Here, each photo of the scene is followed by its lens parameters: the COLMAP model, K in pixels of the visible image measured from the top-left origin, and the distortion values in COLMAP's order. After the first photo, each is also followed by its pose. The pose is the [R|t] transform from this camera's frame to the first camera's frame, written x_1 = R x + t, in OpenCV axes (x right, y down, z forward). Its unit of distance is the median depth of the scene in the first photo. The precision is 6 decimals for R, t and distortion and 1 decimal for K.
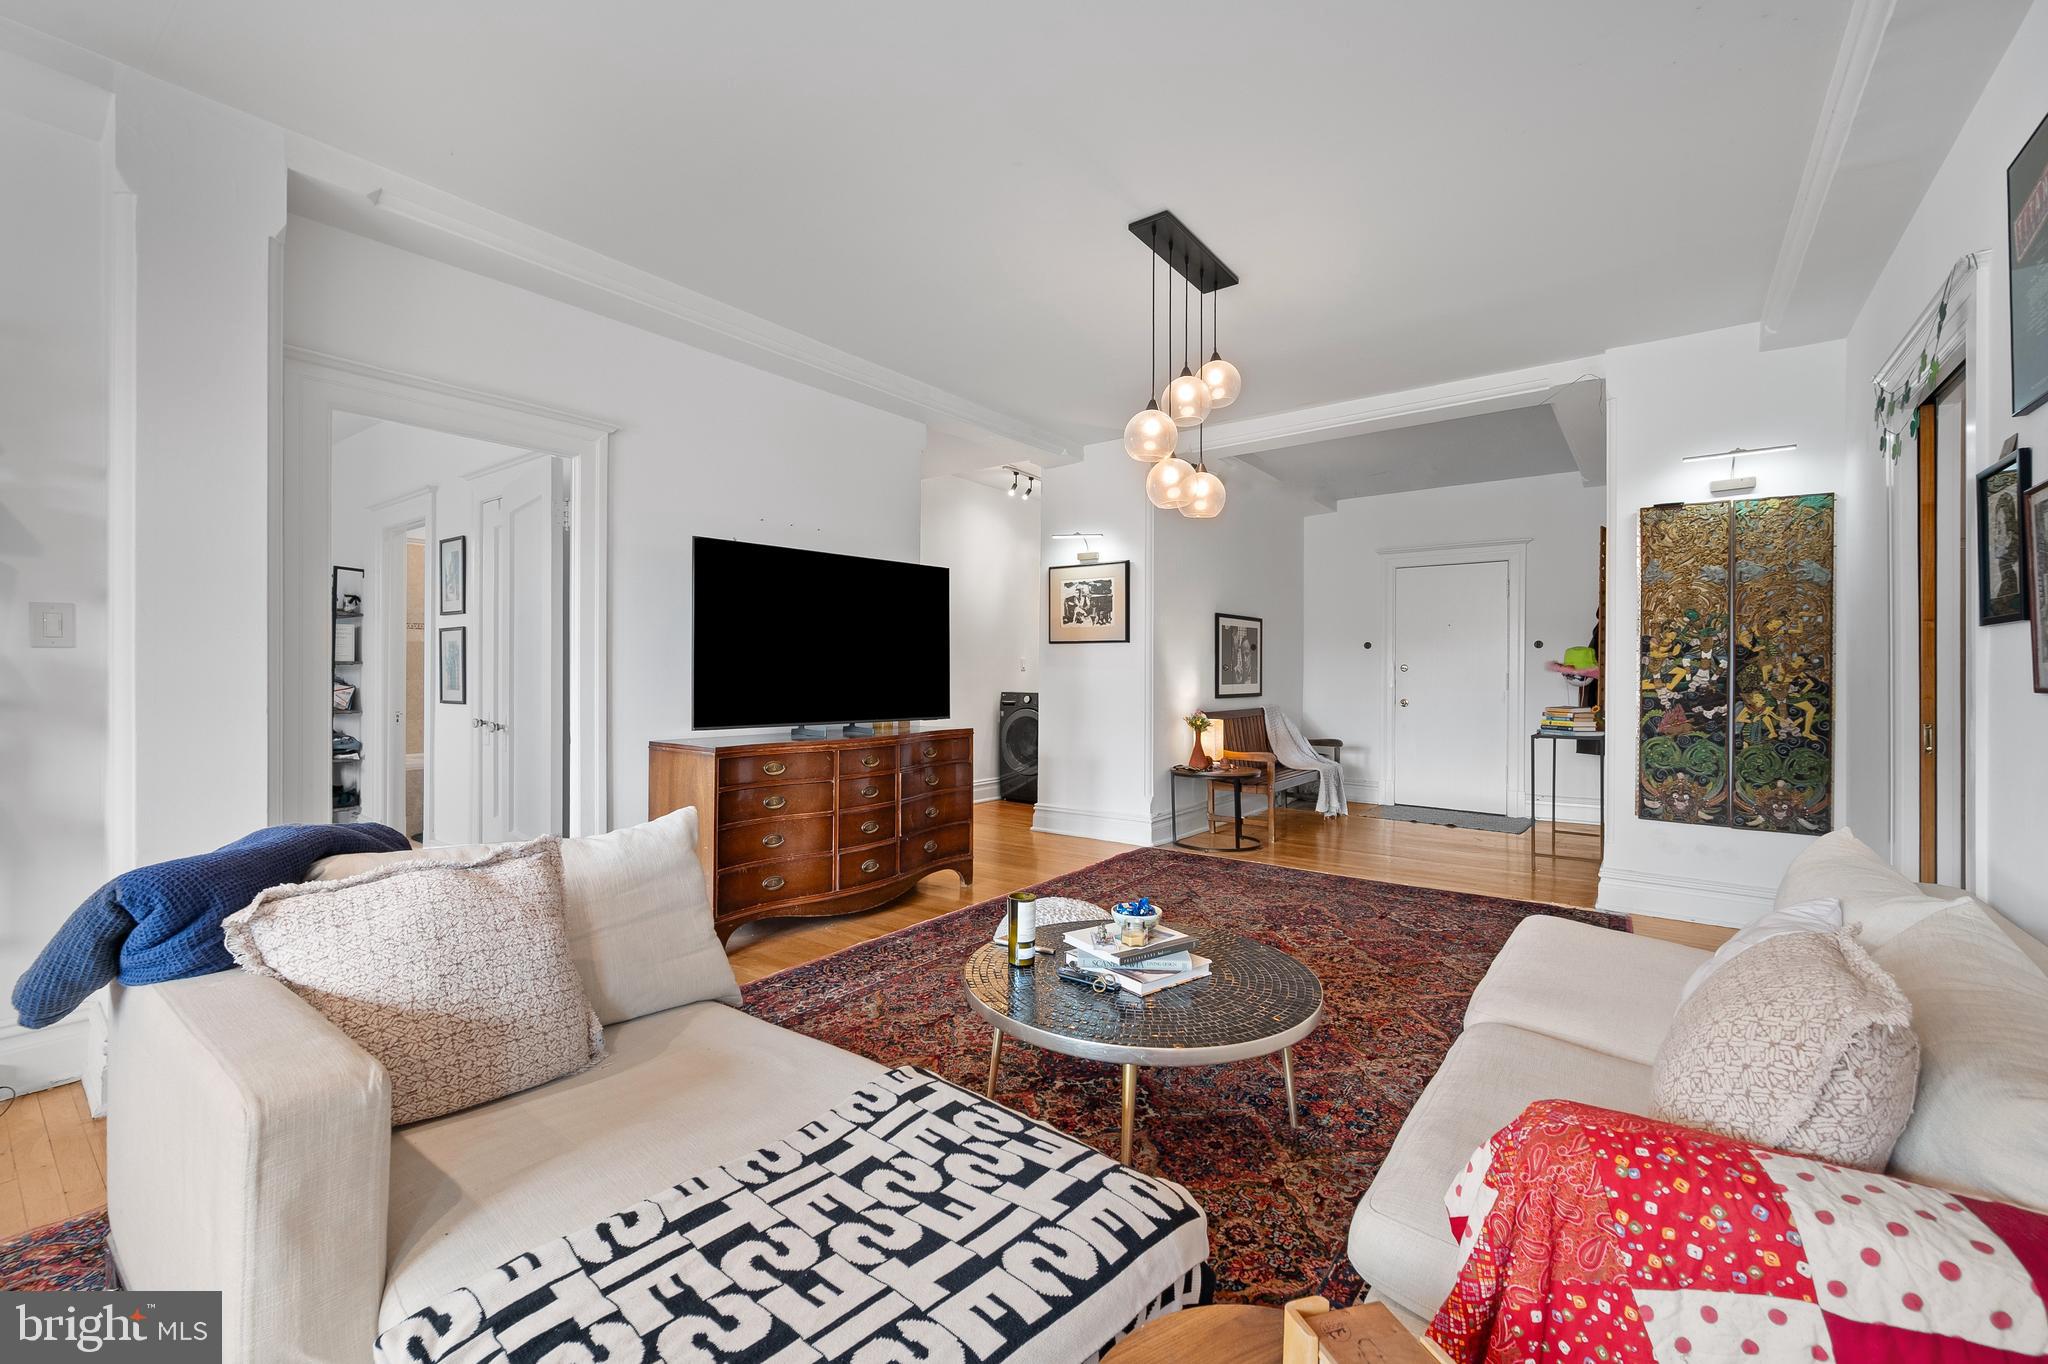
lens RADIAL K [[844.3, 0, 1029.6], [0, 844.3, 673.2], [0, 0, 1]] dist [0.000320, -0.000196]
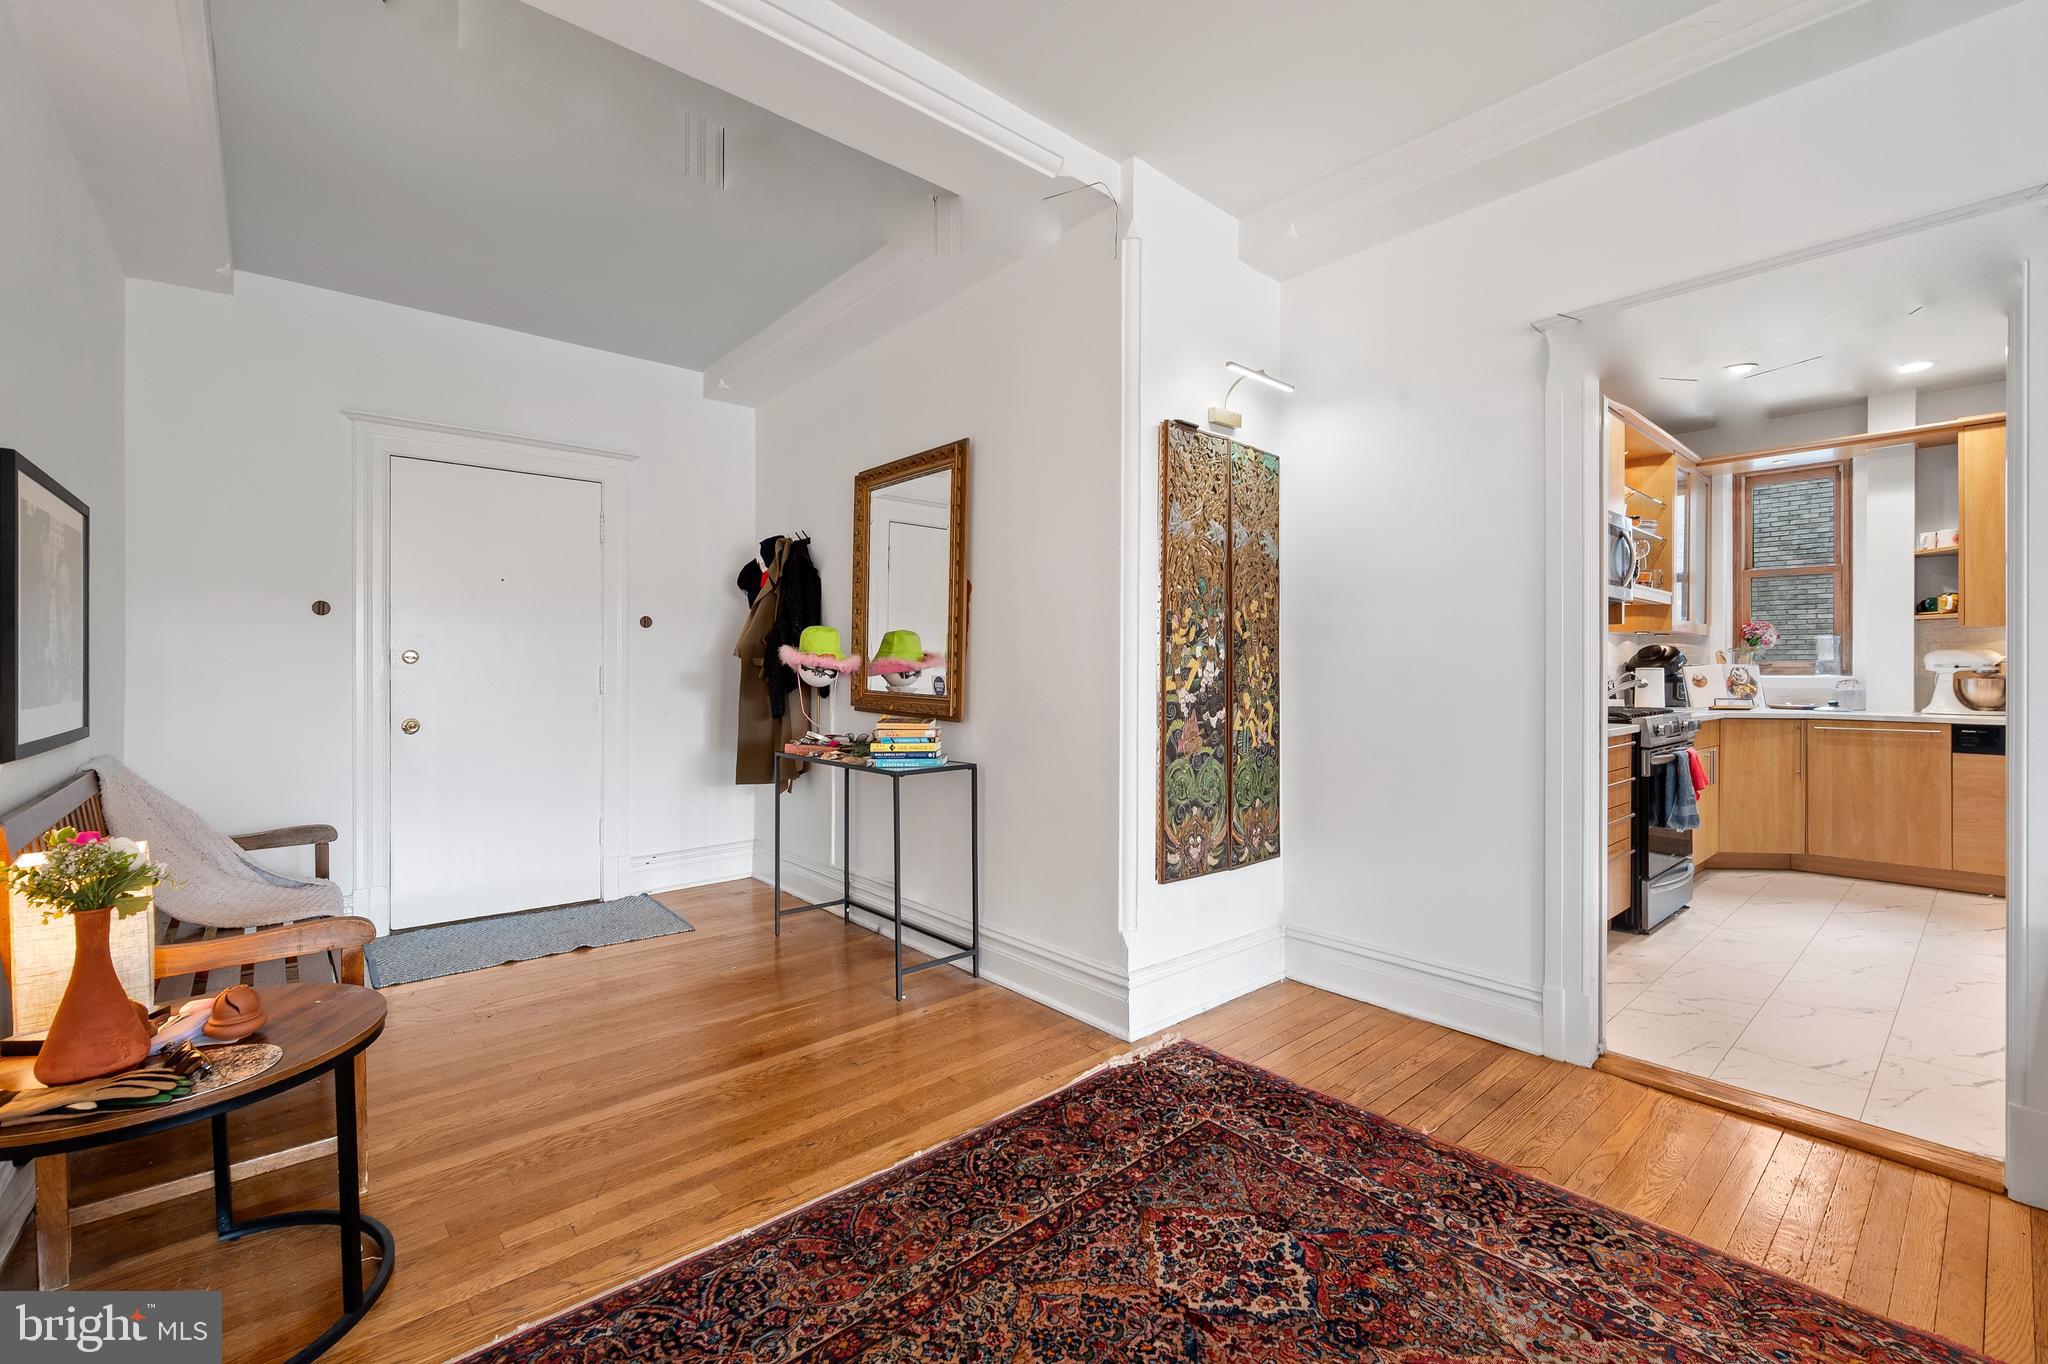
lens RADIAL K [[872.6, 0, 1024.4], [0, 872.6, 667.5], [0, 0, 1]] dist [0.000009, 0.000276]
pose [[0.212500, -0.002827, 0.977157, 0.024584], [0.000023, 0.999996, 0.002888, -0.001359], [-0.977161, -0.000591, 0.212500, 1.001566]]
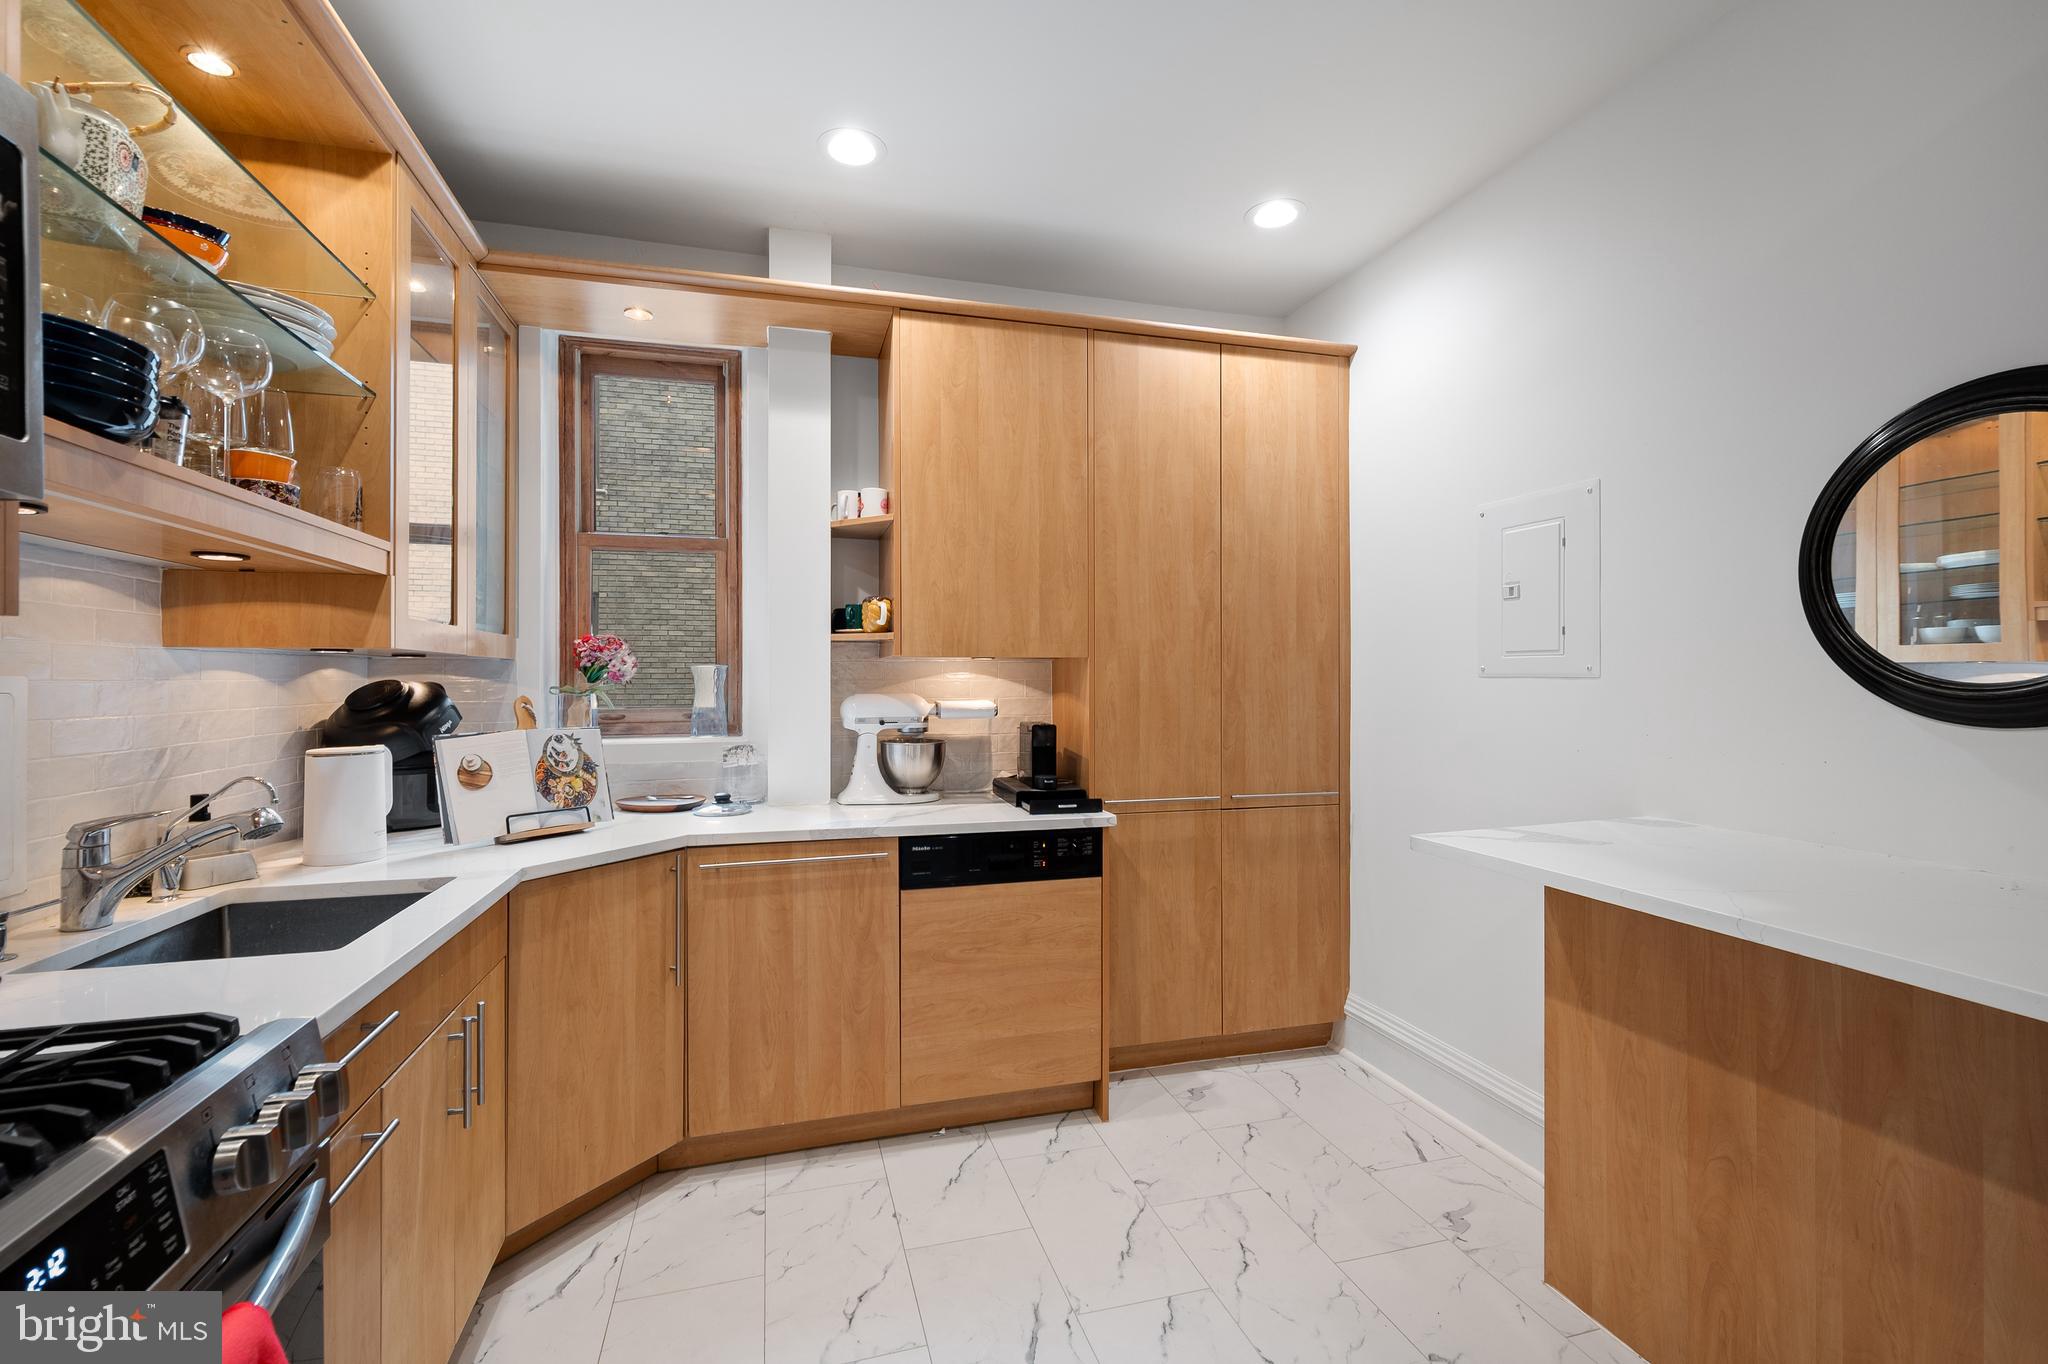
lens RADIAL K [[879.4, 0, 1013.8], [0, 879.4, 678.6], [0, 0, 1]] dist [-0.001270, -0.000129]
pose [[-0.786665, -0.004590, 0.617363, 0.936707], [-0.001903, 0.999986, 0.005010, -0.038766], [-0.617377, 0.002766, -0.786662, 0.505276]]
